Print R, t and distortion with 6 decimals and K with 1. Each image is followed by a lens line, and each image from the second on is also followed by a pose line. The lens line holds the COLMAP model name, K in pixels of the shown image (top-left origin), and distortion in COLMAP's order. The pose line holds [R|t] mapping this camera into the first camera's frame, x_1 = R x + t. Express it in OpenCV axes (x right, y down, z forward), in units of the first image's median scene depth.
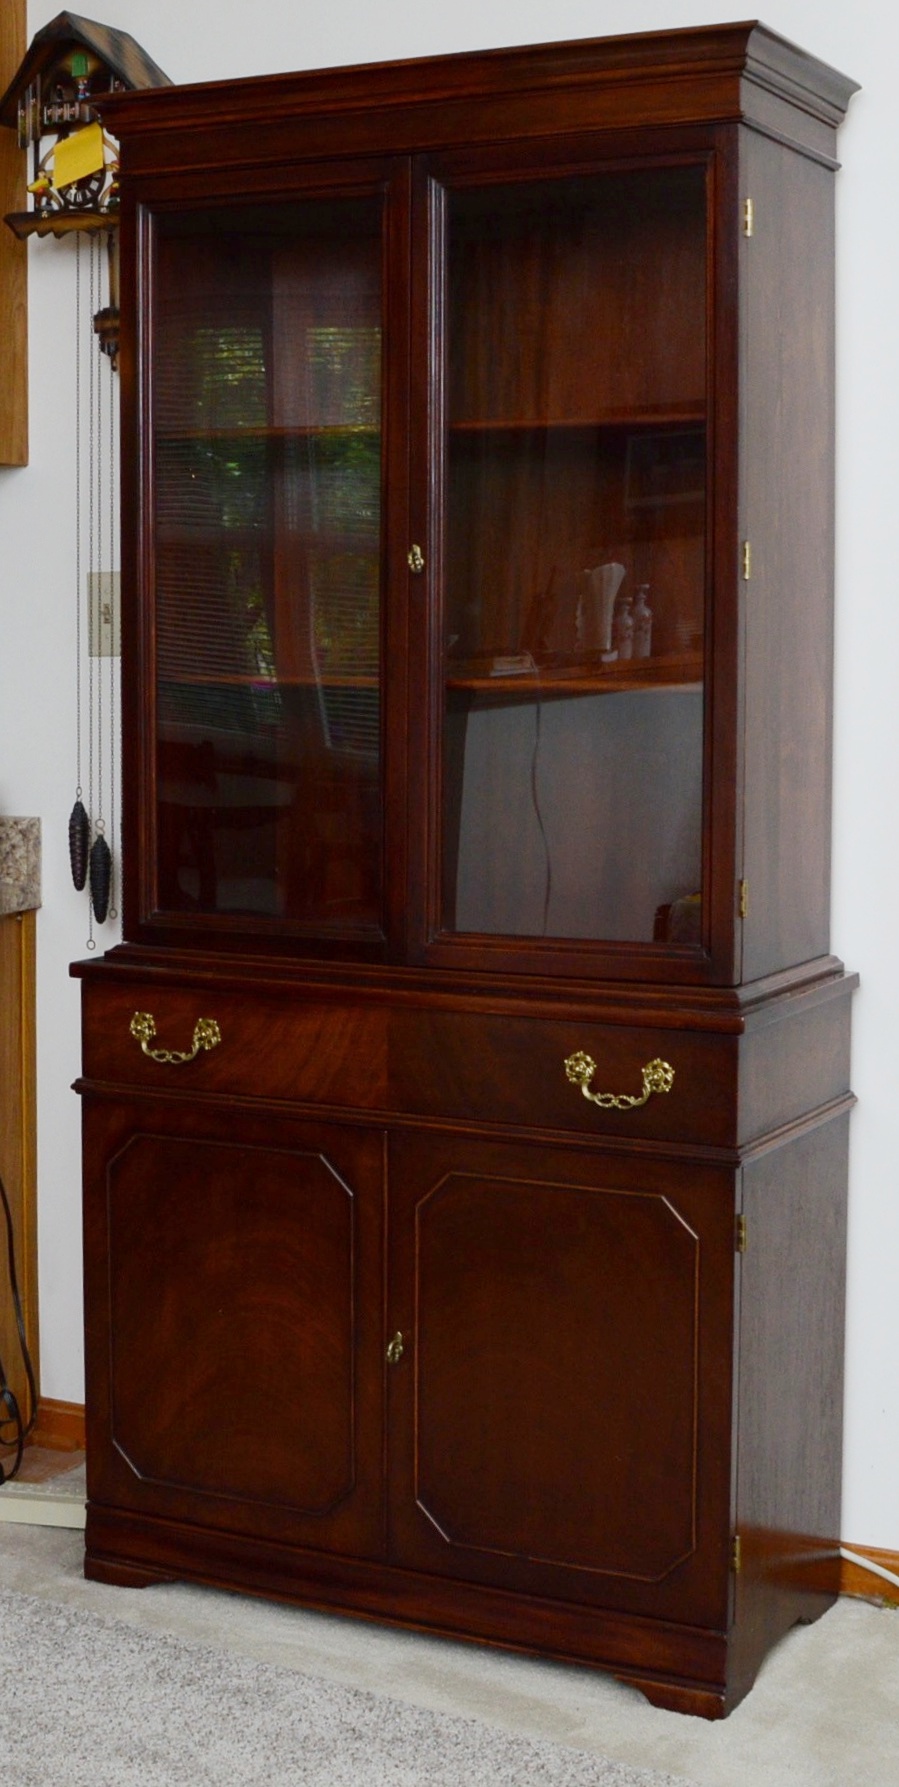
lens RADIAL K [[2503.2, 0, 411.7], [0, 2503.2, 810.2], [0, 0, 1]] dist [-0.064972, 0.012340]
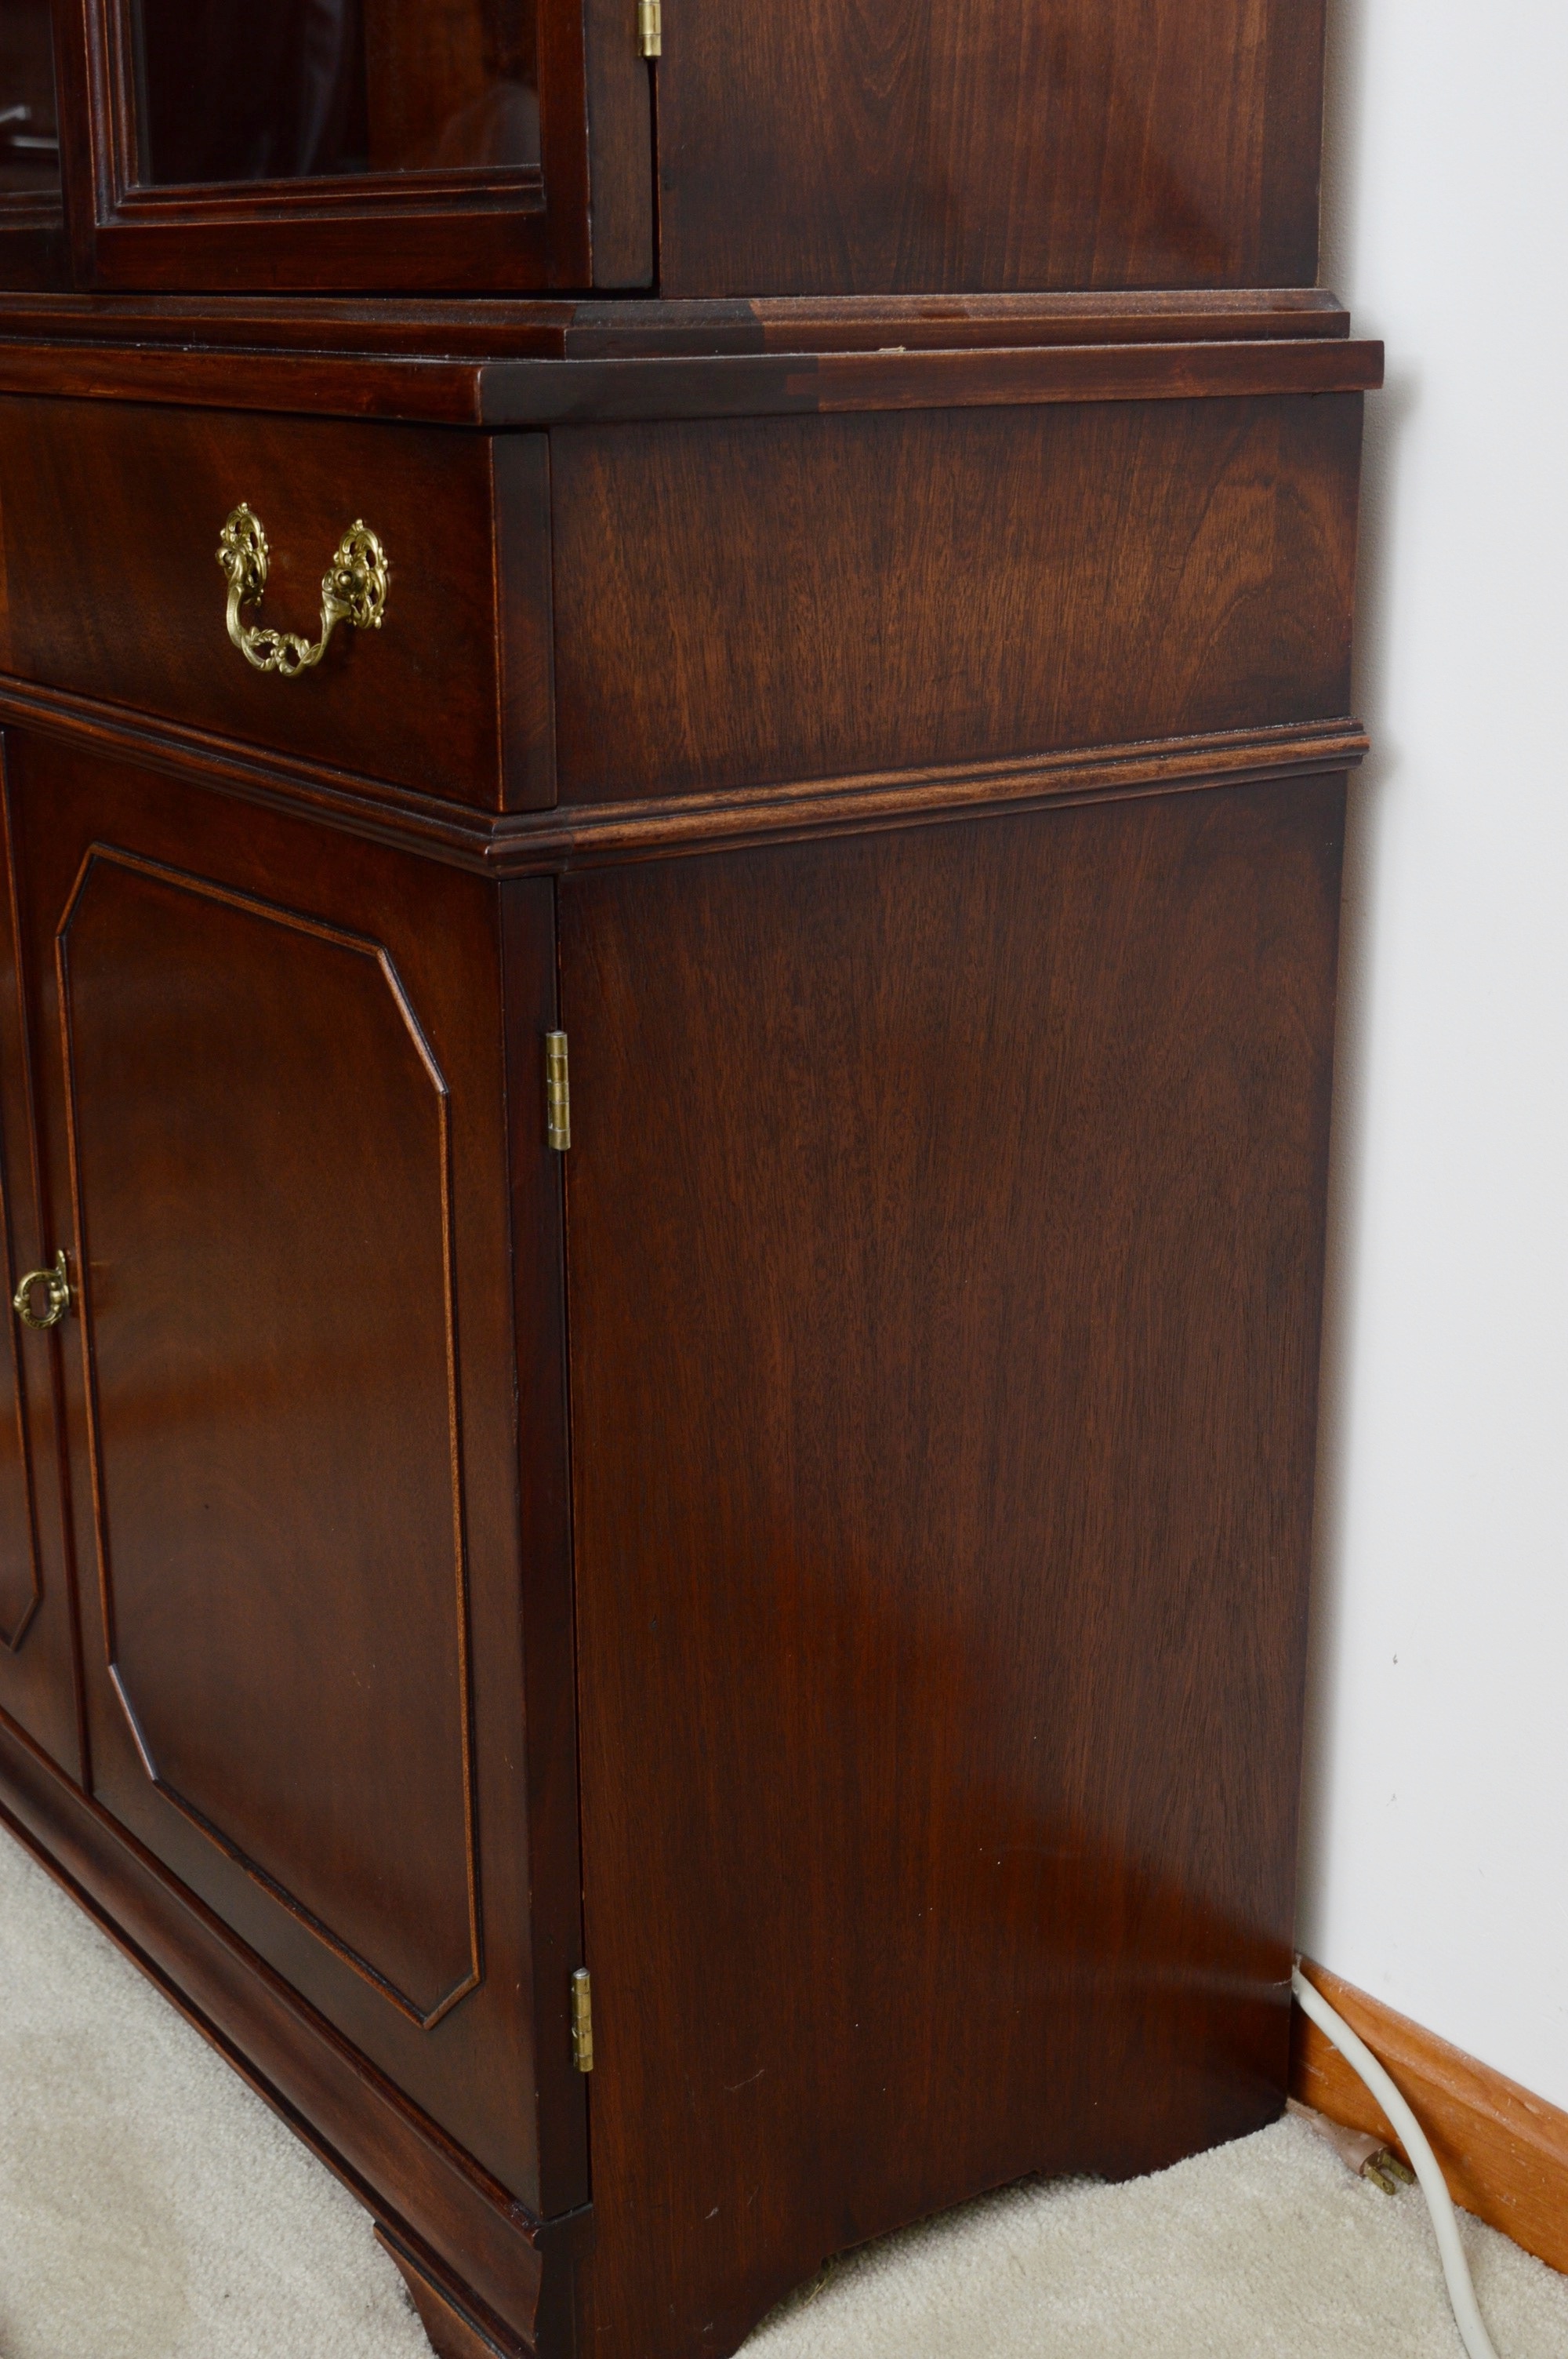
lens RADIAL K [[3120.9, 0, 784.0], [0, 3120.9, 1179.5], [0, 0, 1]] dist [-0.008859, -0.010142]
pose [[0.889024, 0.122139, -0.441268, 0.305520], [-0.027115, 0.976116, 0.215551, 0.086698], [0.457056, -0.179665, 0.871103, 0.610080]]
